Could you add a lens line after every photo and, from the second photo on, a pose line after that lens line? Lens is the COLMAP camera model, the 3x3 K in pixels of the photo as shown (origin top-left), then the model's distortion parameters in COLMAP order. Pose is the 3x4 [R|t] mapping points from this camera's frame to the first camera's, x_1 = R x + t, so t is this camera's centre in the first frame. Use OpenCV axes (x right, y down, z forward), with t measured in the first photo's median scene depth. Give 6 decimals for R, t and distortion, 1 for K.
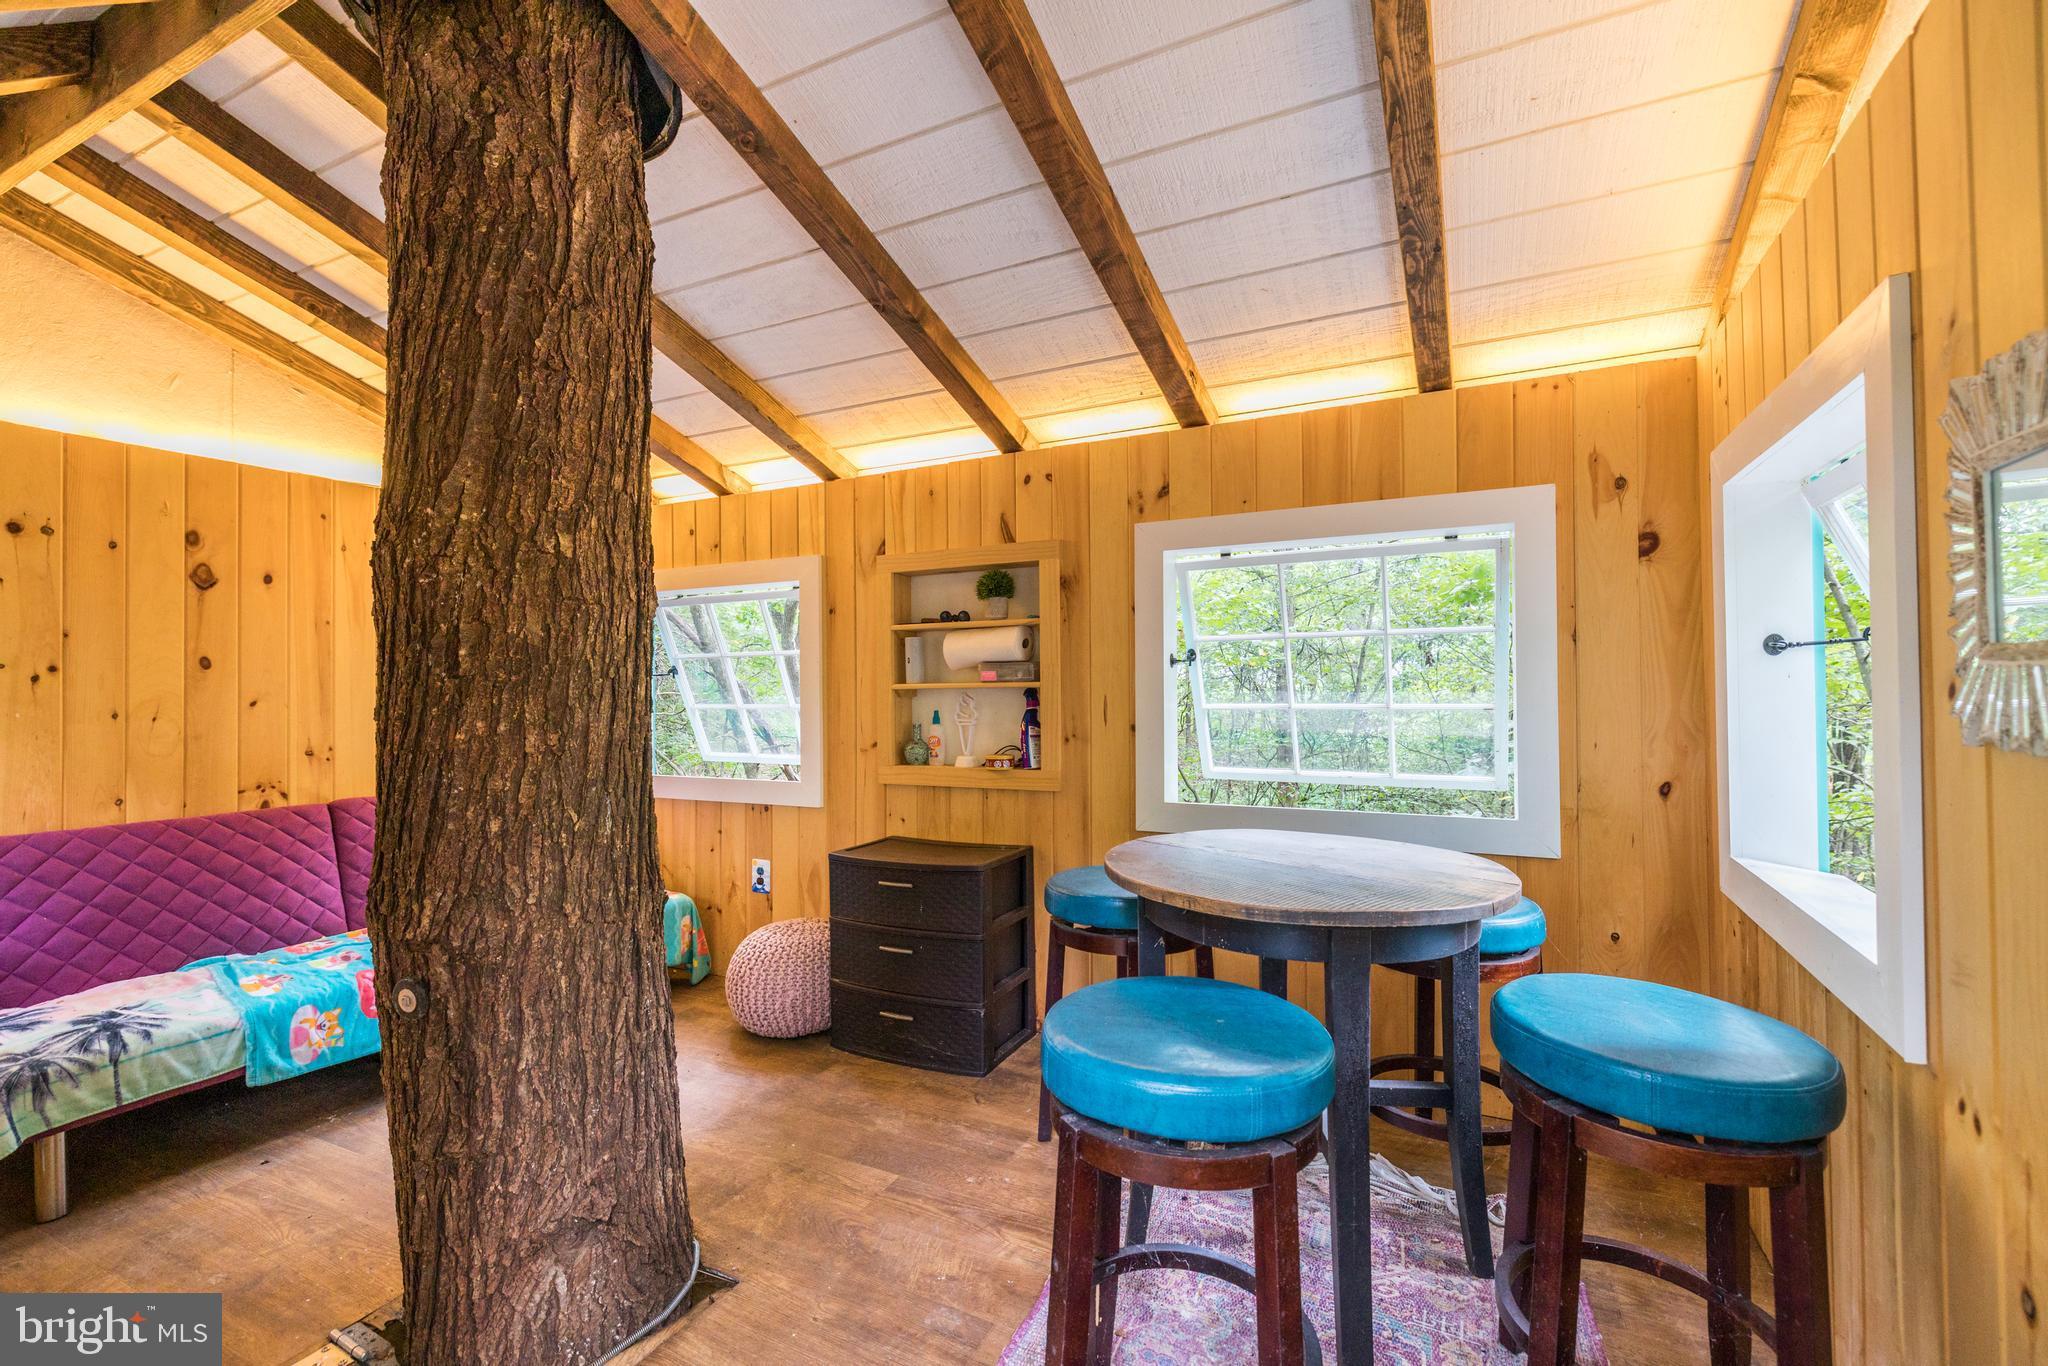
lens RADIAL K [[899.3, 0, 1022.2], [0, 899.3, 674.8], [0, 0, 1]] dist [0.019490, 0.000061]
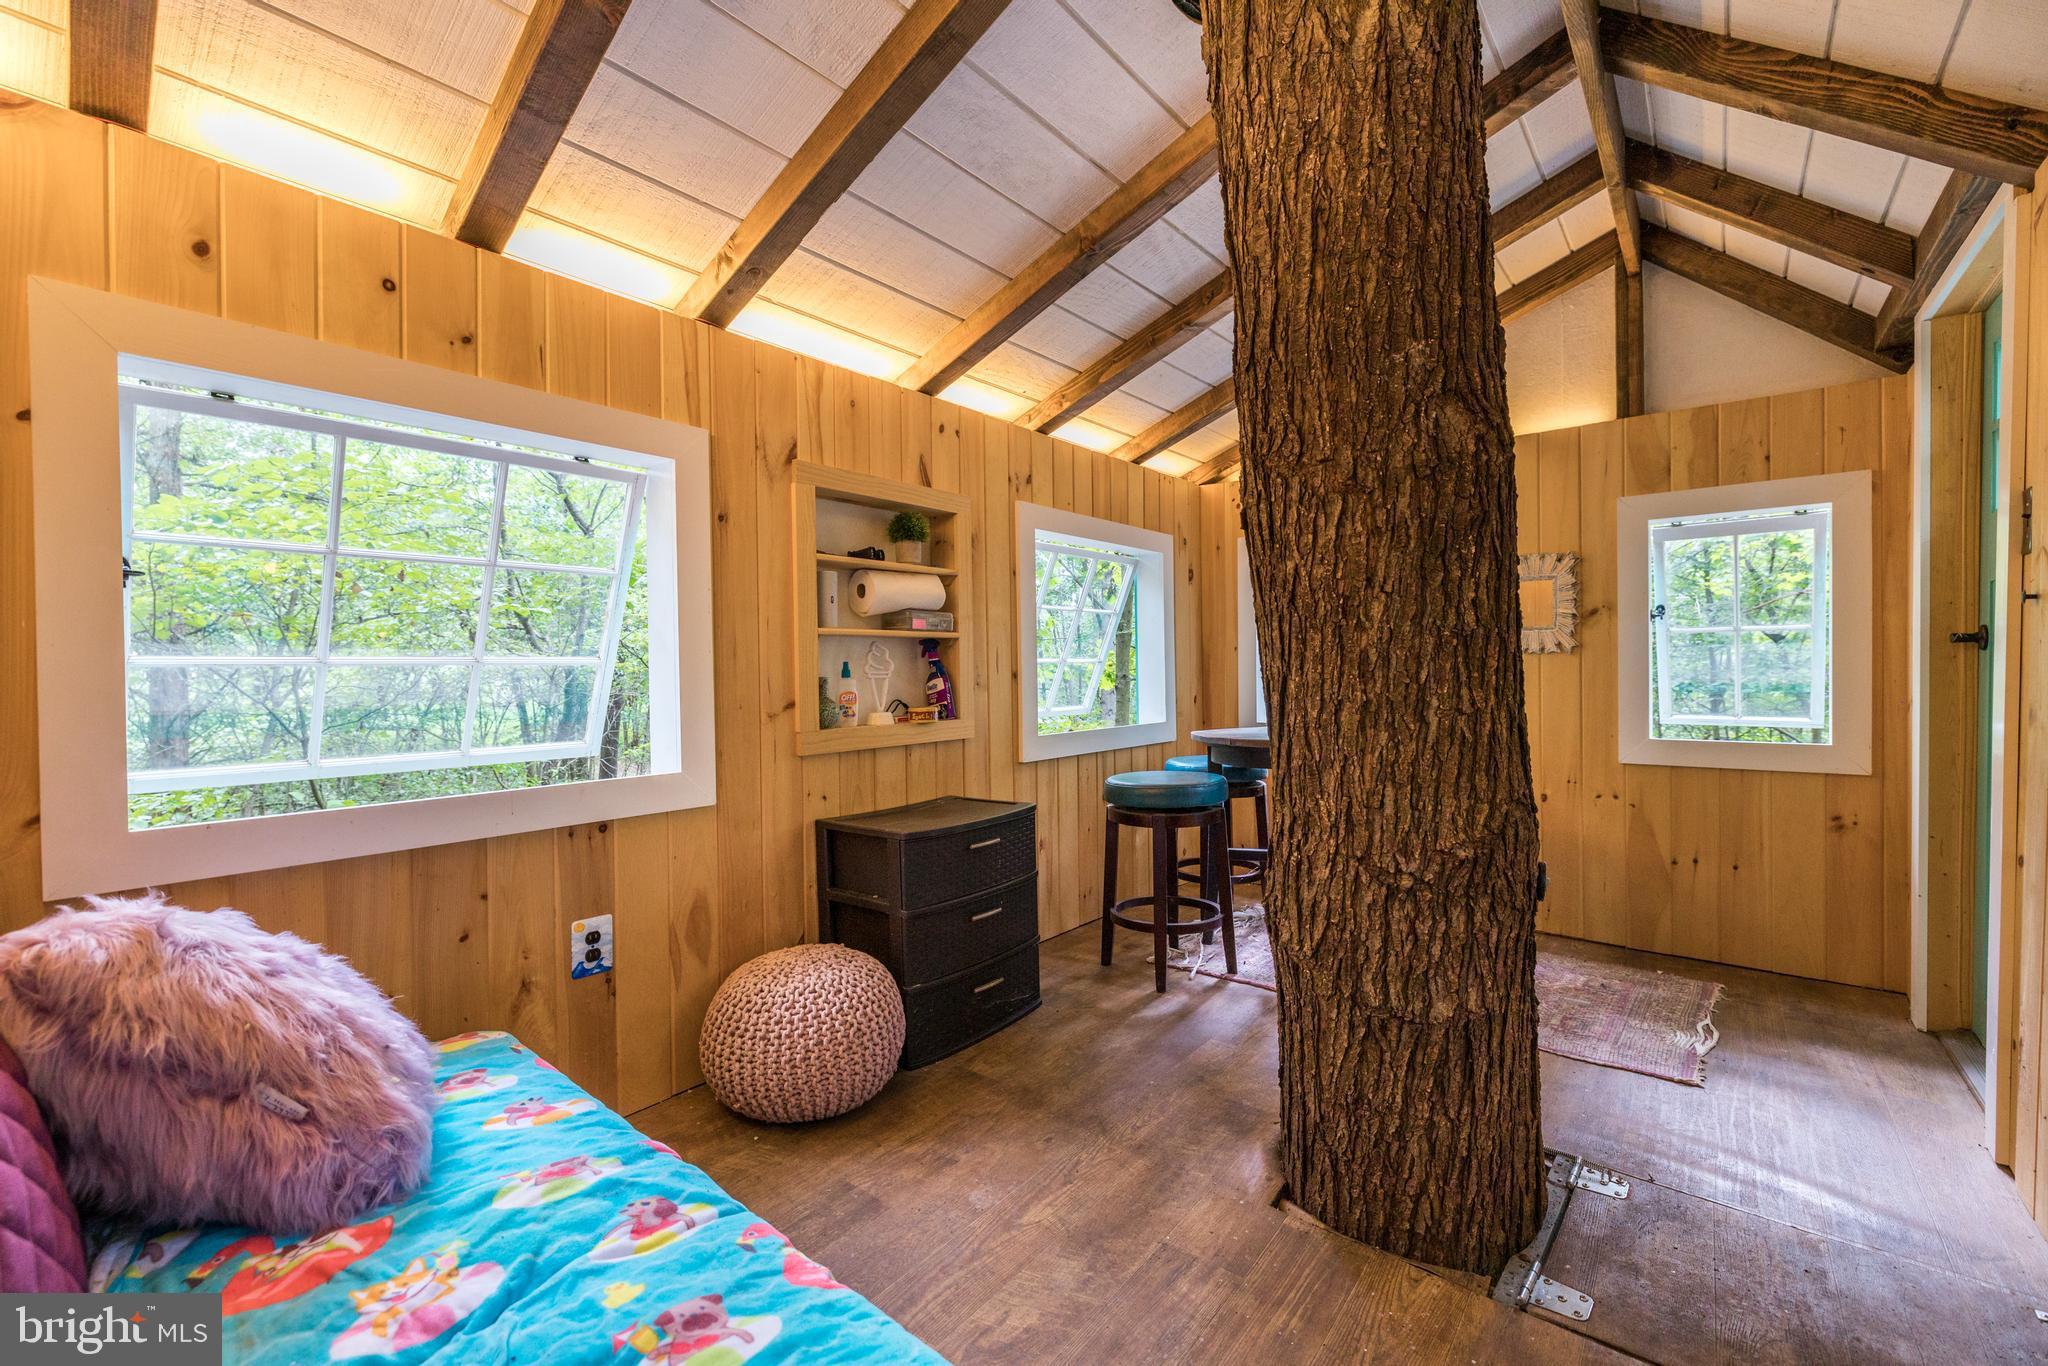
lens RADIAL K [[899.3, 0, 1022.2], [0, 899.3, 674.8], [0, 0, 1]] dist [0.019490, 0.000061]
pose [[0.187036, 0.001069, 0.982352, -0.930449], [-0.003883, 0.999992, -0.000348, 0.053336], [-0.982345, -0.003749, 0.187039, 0.707165]]
